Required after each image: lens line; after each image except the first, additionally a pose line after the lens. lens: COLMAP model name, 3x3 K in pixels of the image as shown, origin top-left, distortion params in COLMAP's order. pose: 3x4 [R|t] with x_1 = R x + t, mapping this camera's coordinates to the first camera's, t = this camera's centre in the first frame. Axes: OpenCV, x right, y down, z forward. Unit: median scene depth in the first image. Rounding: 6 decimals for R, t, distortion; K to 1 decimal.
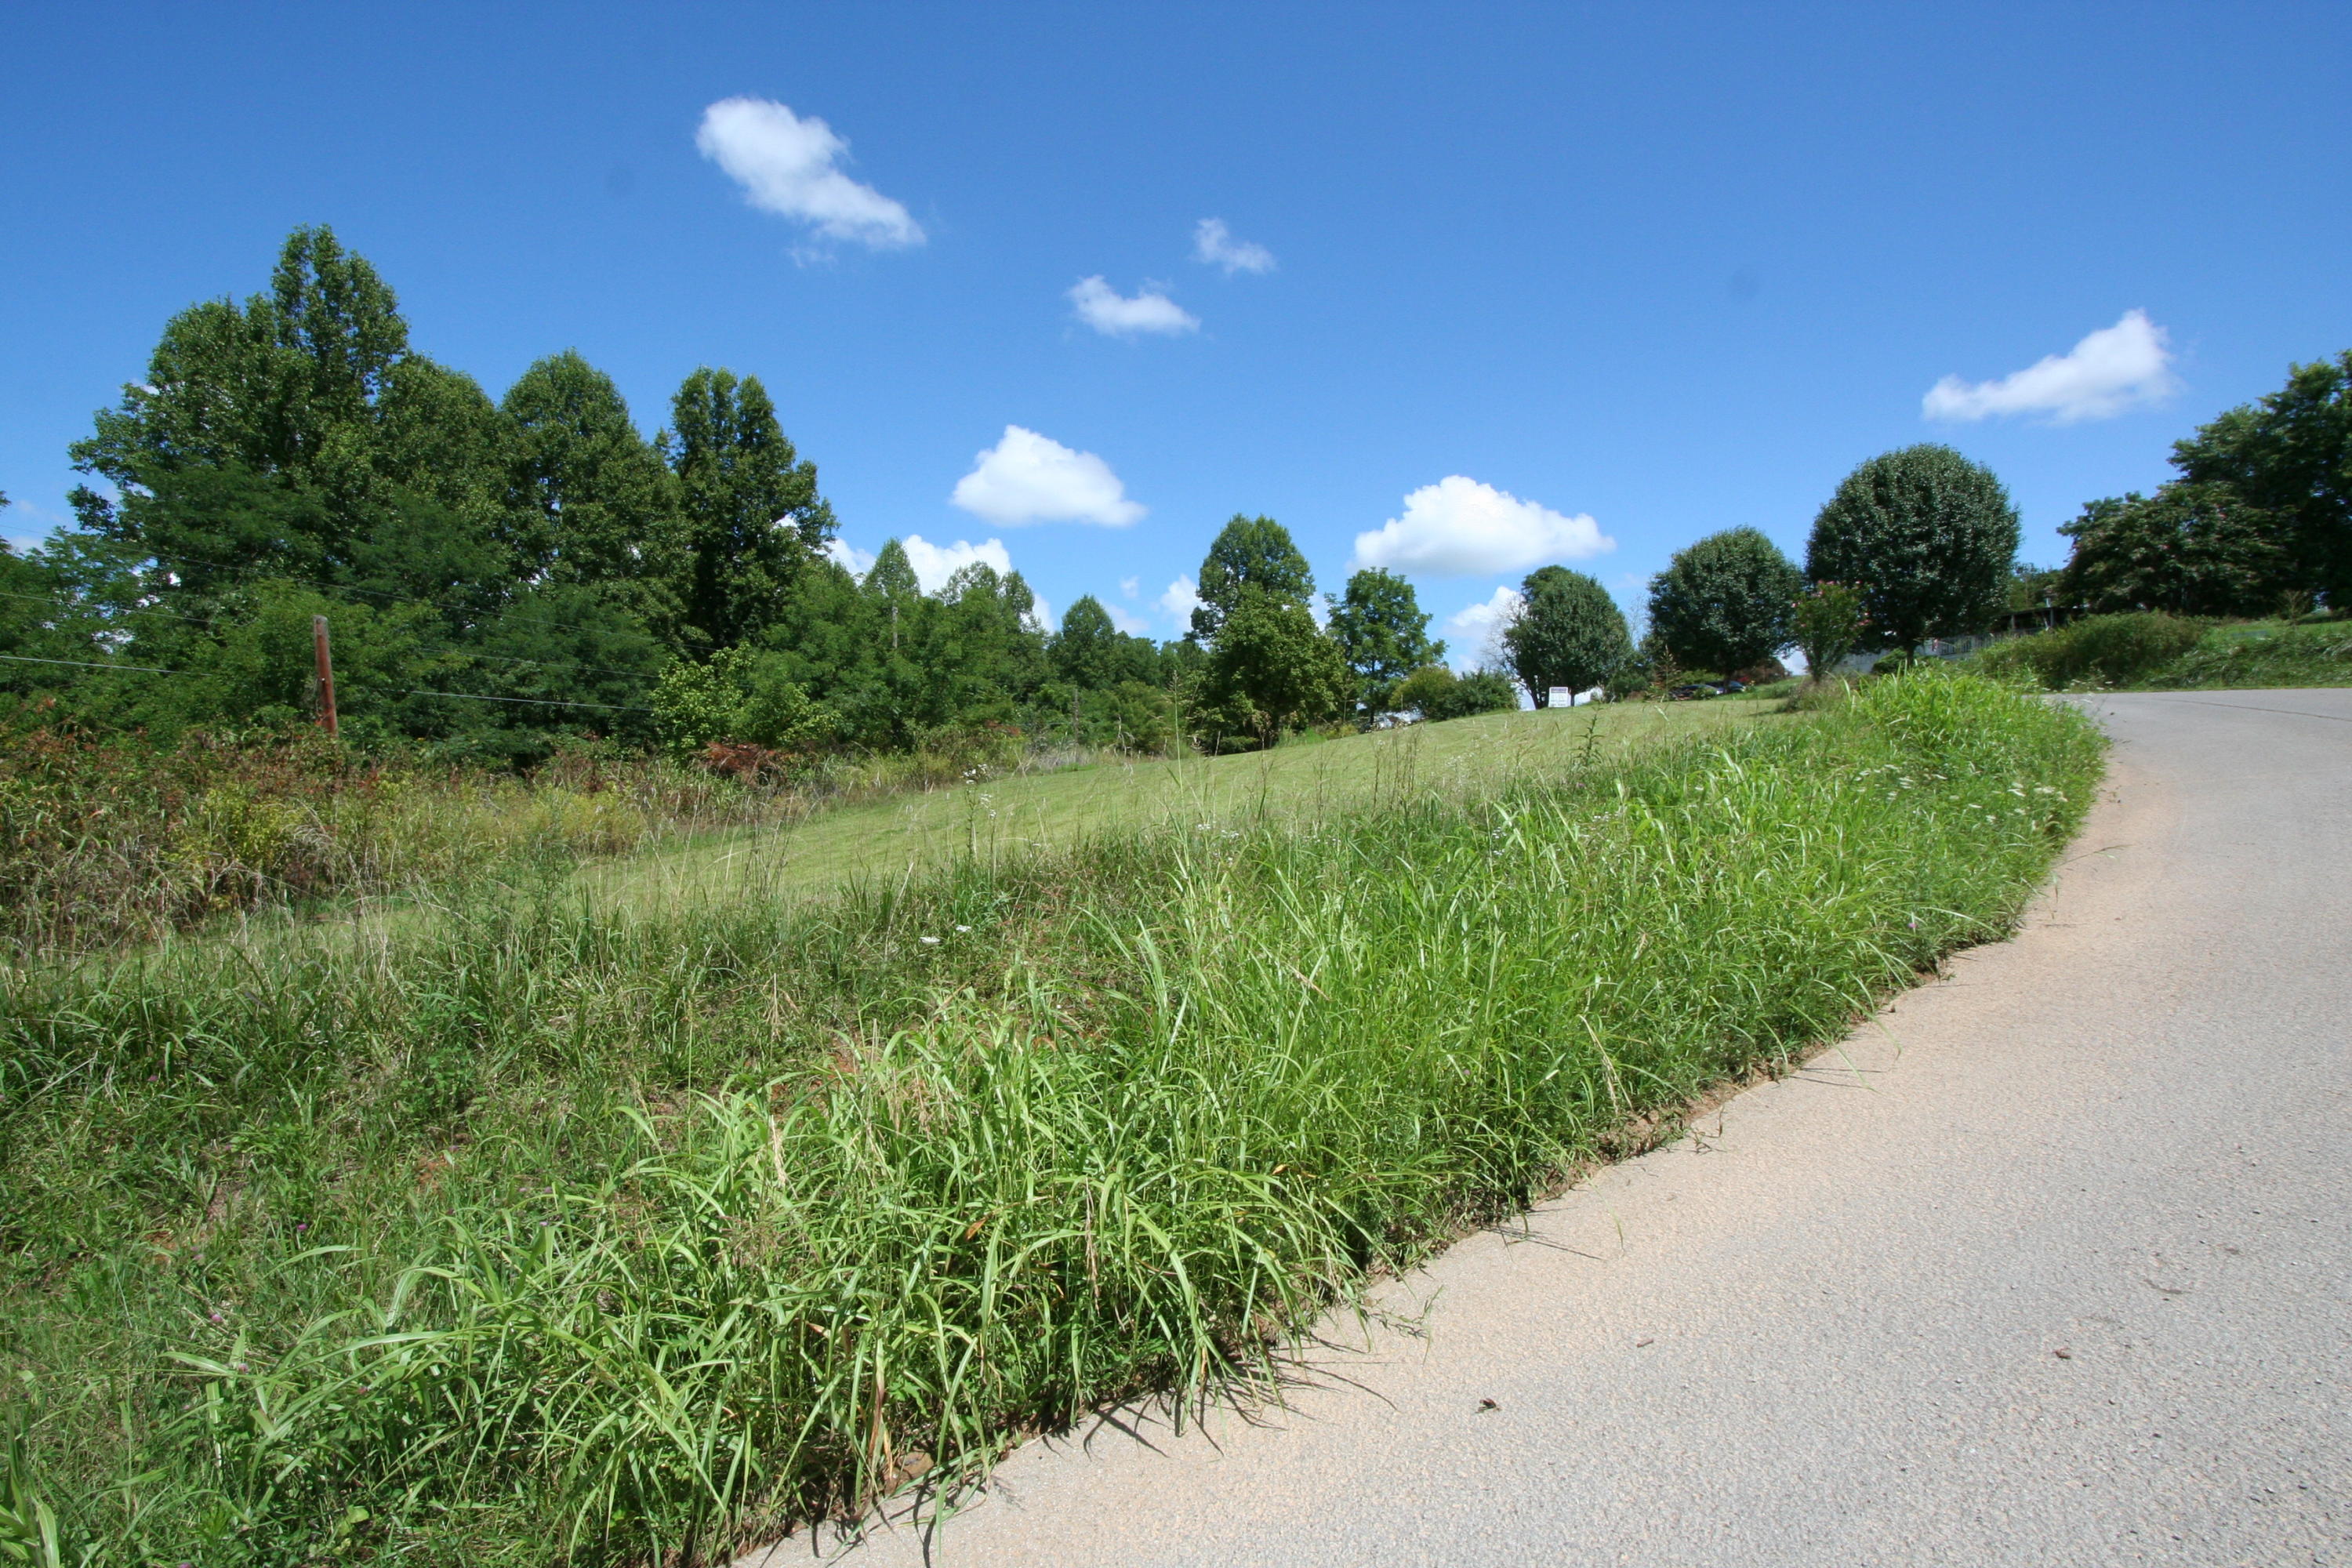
lens RADIAL K [[1088.6, 0, 1150.2], [0, 1088.6, 789.2], [0, 0, 1]] dist [-0.015998, 0.002921]
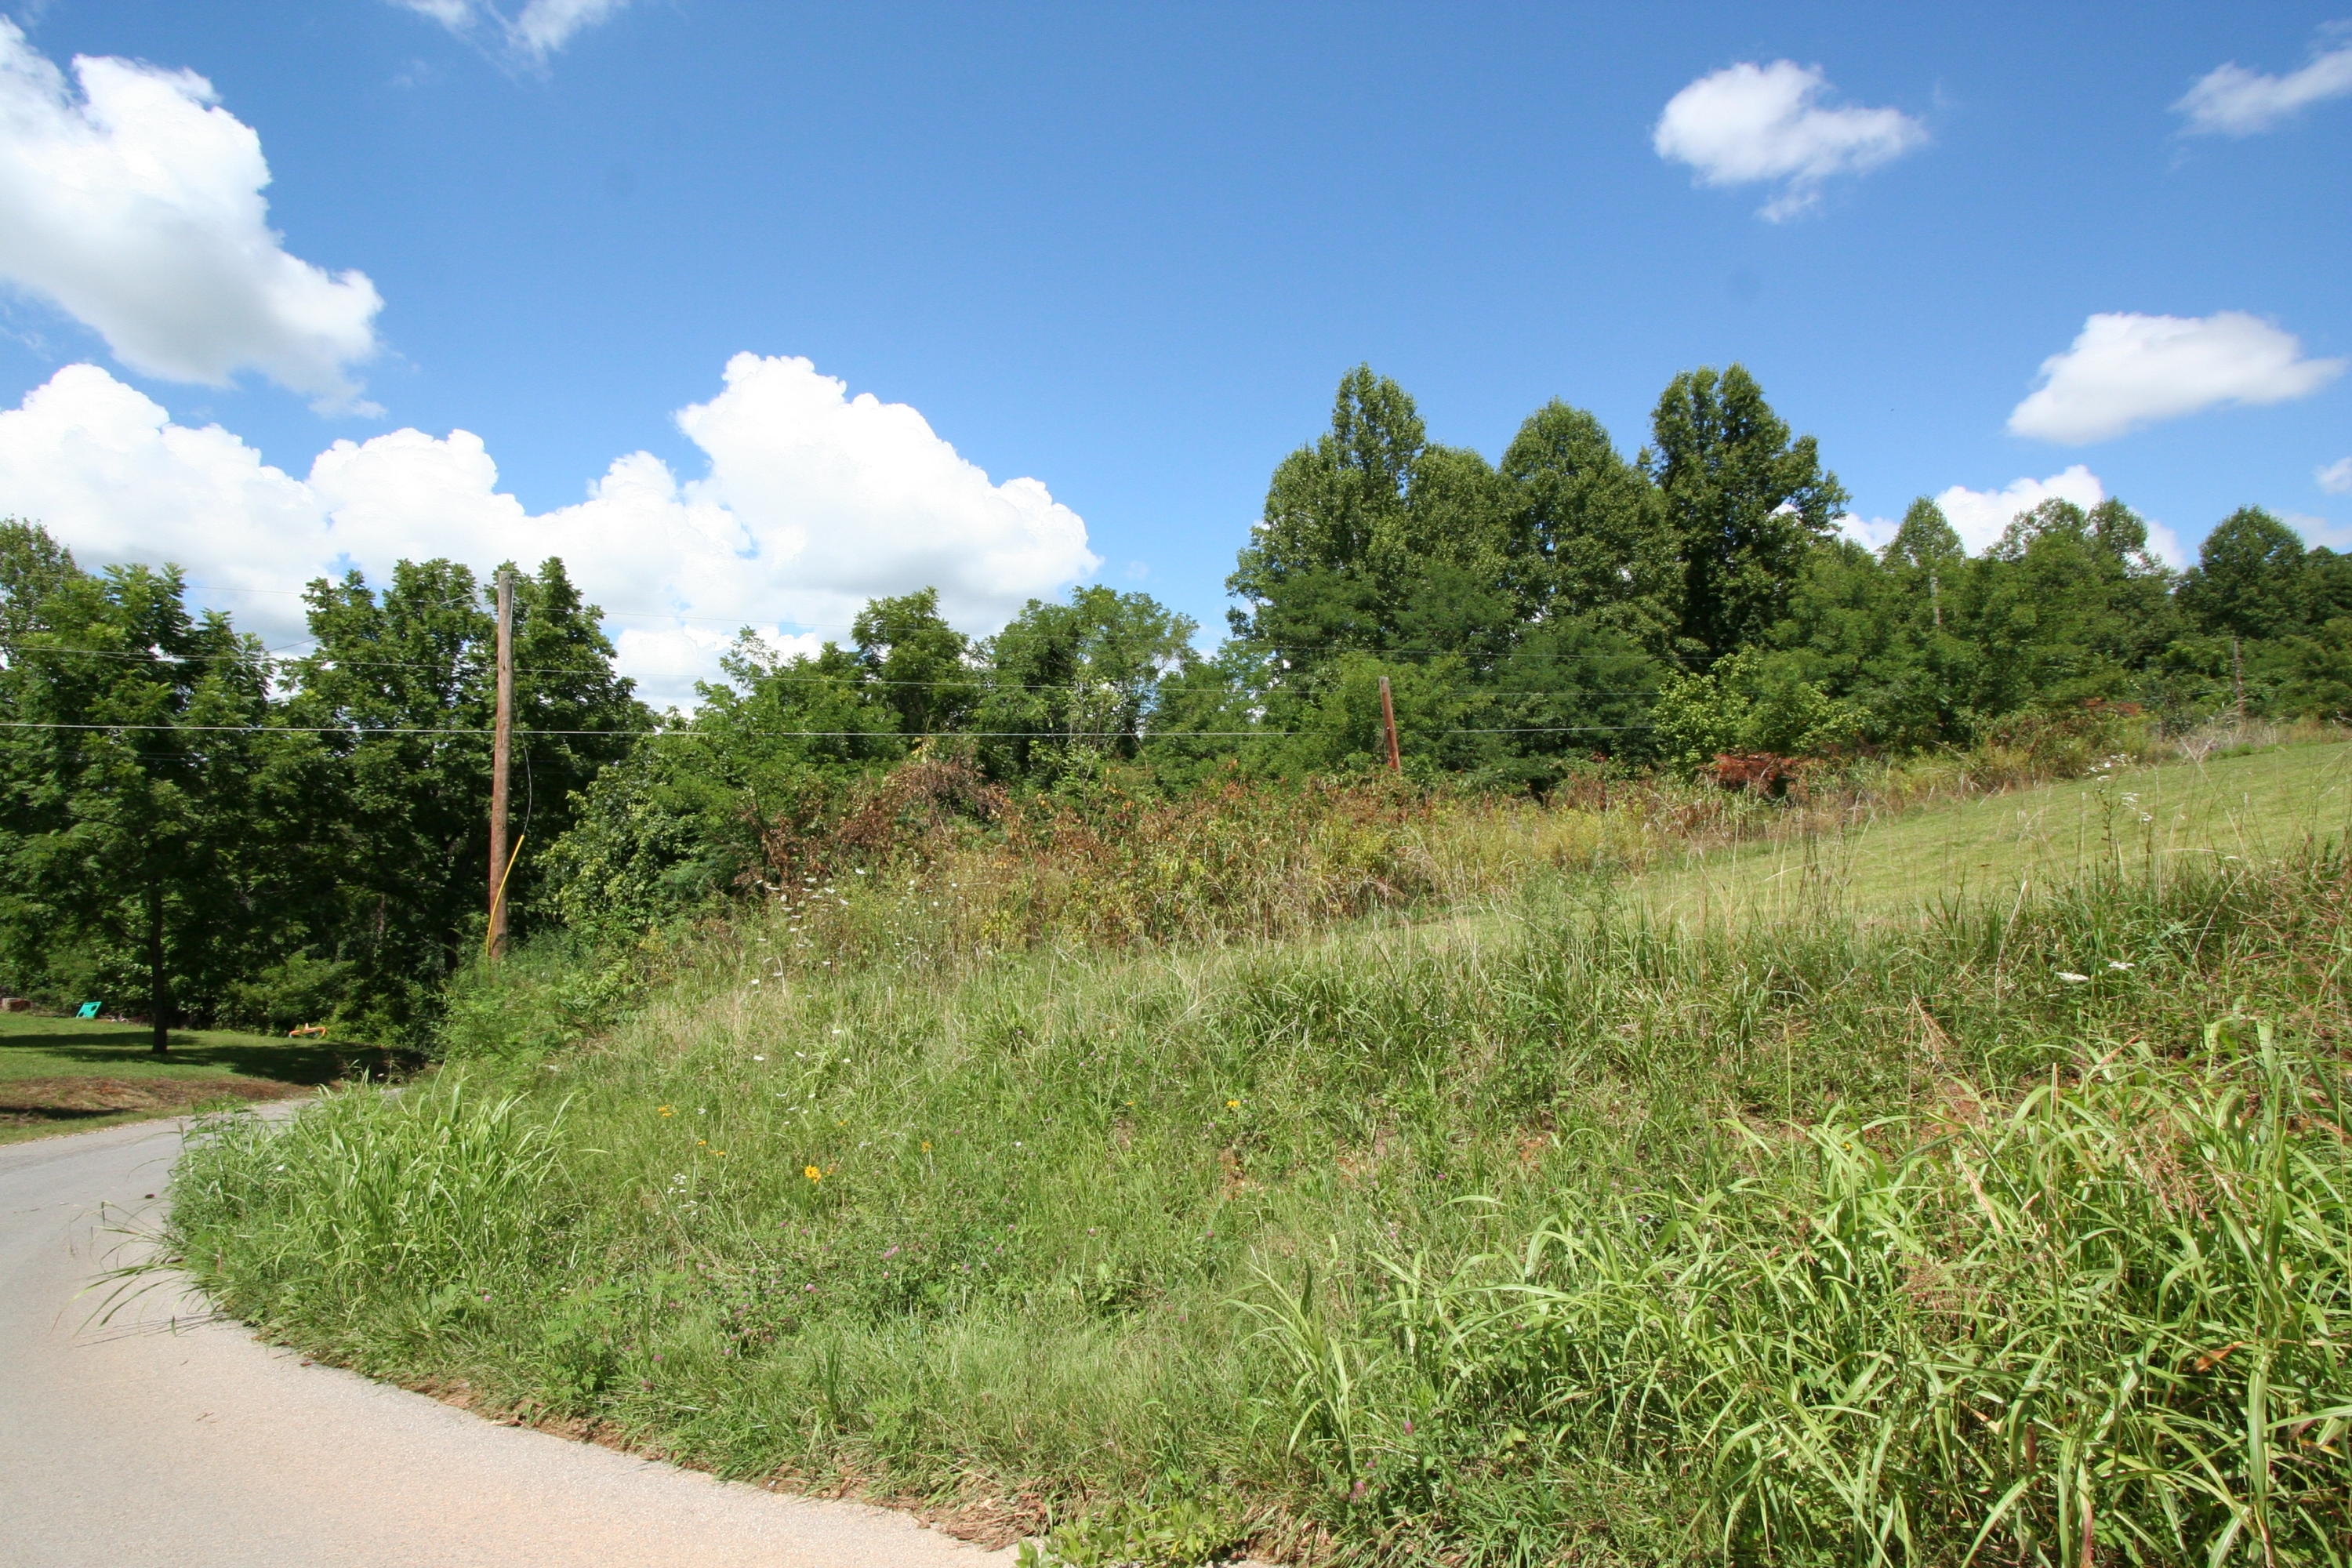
lens RADIAL K [[1088.6, 0, 1151.1], [0, 1088.6, 791.9], [0, 0, 1]] dist [-0.015998, 0.002921]
pose [[0.652072, -0.053052, -0.756298, -0.018889], [0.042924, 0.998532, -0.033036, -0.000518], [0.756941, -0.010922, 0.653392, -0.017309]]
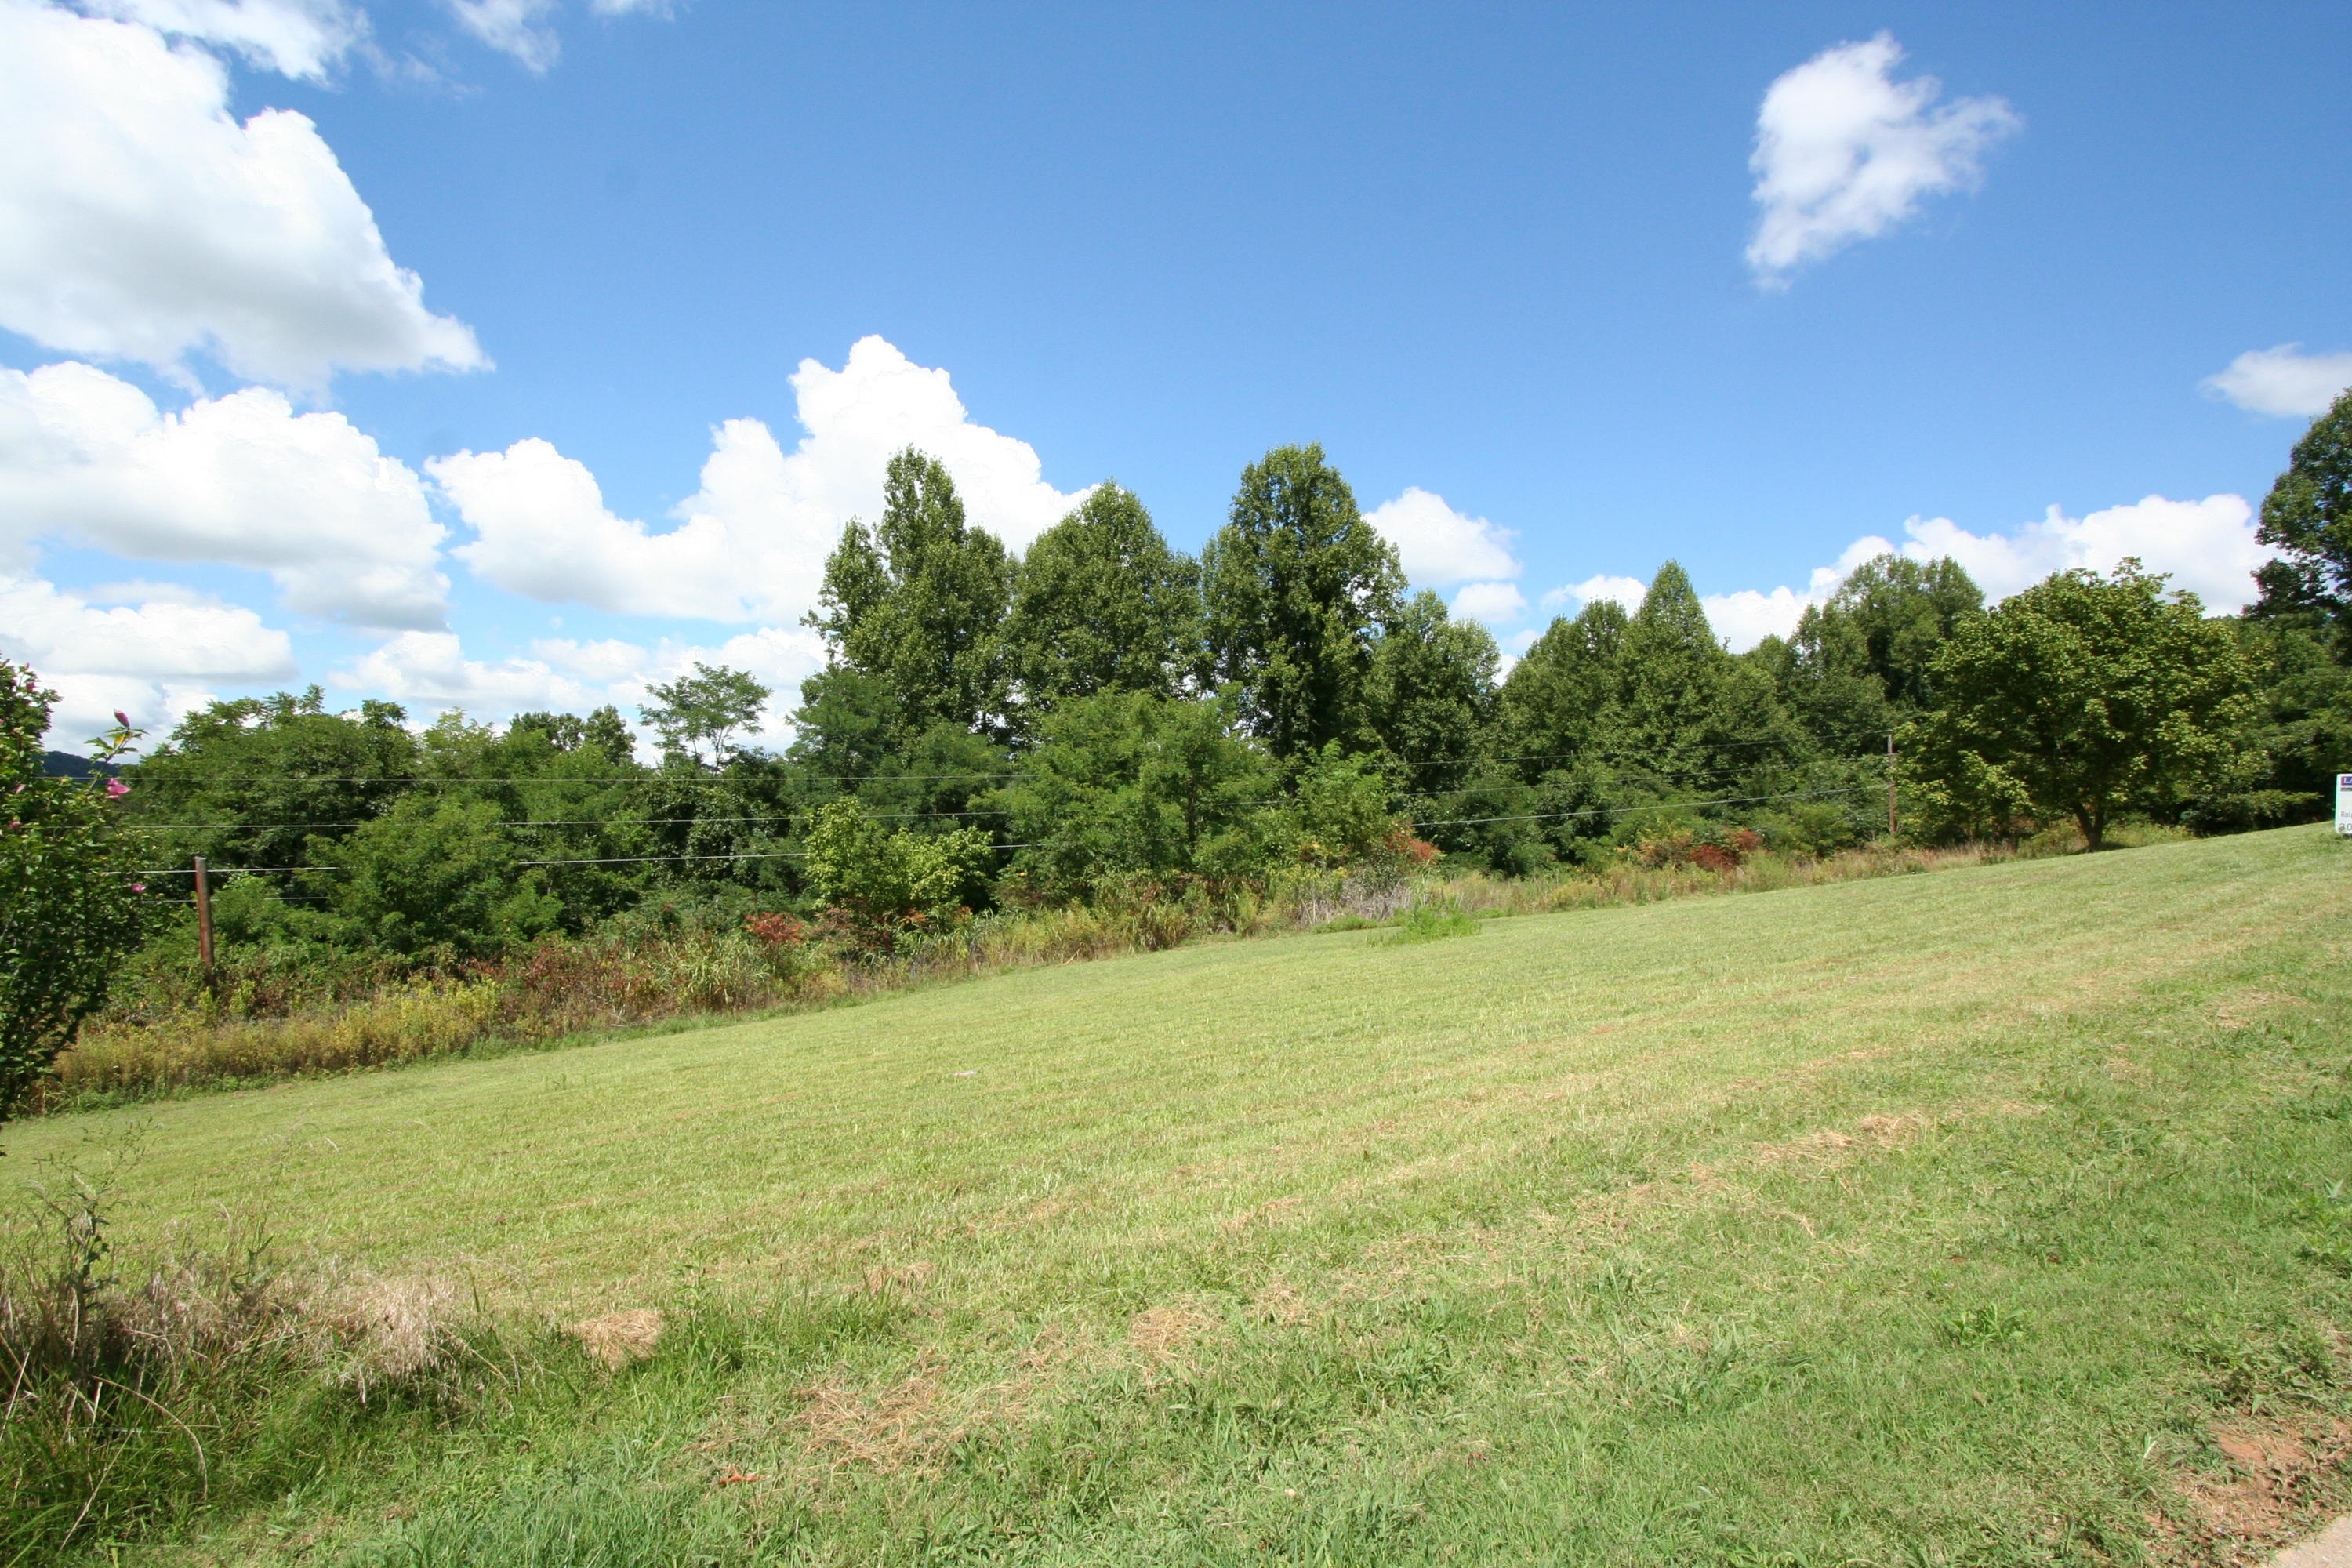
lens RADIAL K [[1088.6, 0, 1162.6], [0, 1088.6, 767.4], [0, 0, 1]] dist [-0.015998, 0.002921]
pose [[0.597855, -0.053810, -0.799796, 0.996534], [0.009402, 0.998146, -0.060127, -0.191098], [0.801549, 0.028428, 0.597253, 1.268198]]
